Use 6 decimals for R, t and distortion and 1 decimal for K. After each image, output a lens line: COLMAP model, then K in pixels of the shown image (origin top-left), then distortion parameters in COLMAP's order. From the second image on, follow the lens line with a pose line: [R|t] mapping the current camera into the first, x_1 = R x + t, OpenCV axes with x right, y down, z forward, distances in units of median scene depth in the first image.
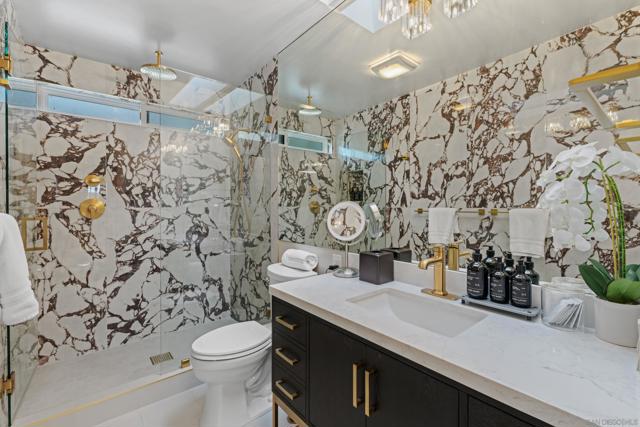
lens RADIAL K [[290.2, 0, 323.8], [0, 290.2, 207.9], [0, 0, 1]] dist [0.000240, 0.000087]
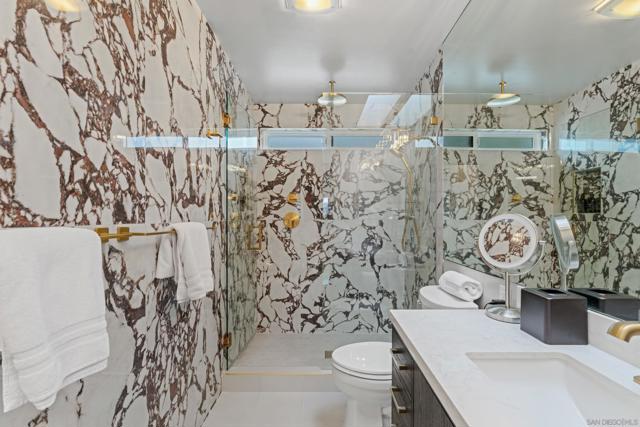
lens RADIAL K [[290.2, 0, 321.3], [0, 290.2, 219.2], [0, 0, 1]] dist [0.000240, 0.000087]
pose [[0.769231, 0.007149, -0.638930, 0.102547], [-0.010924, 0.999938, -0.001964, -0.000777], [0.638877, 0.008490, 0.769262, 0.093303]]
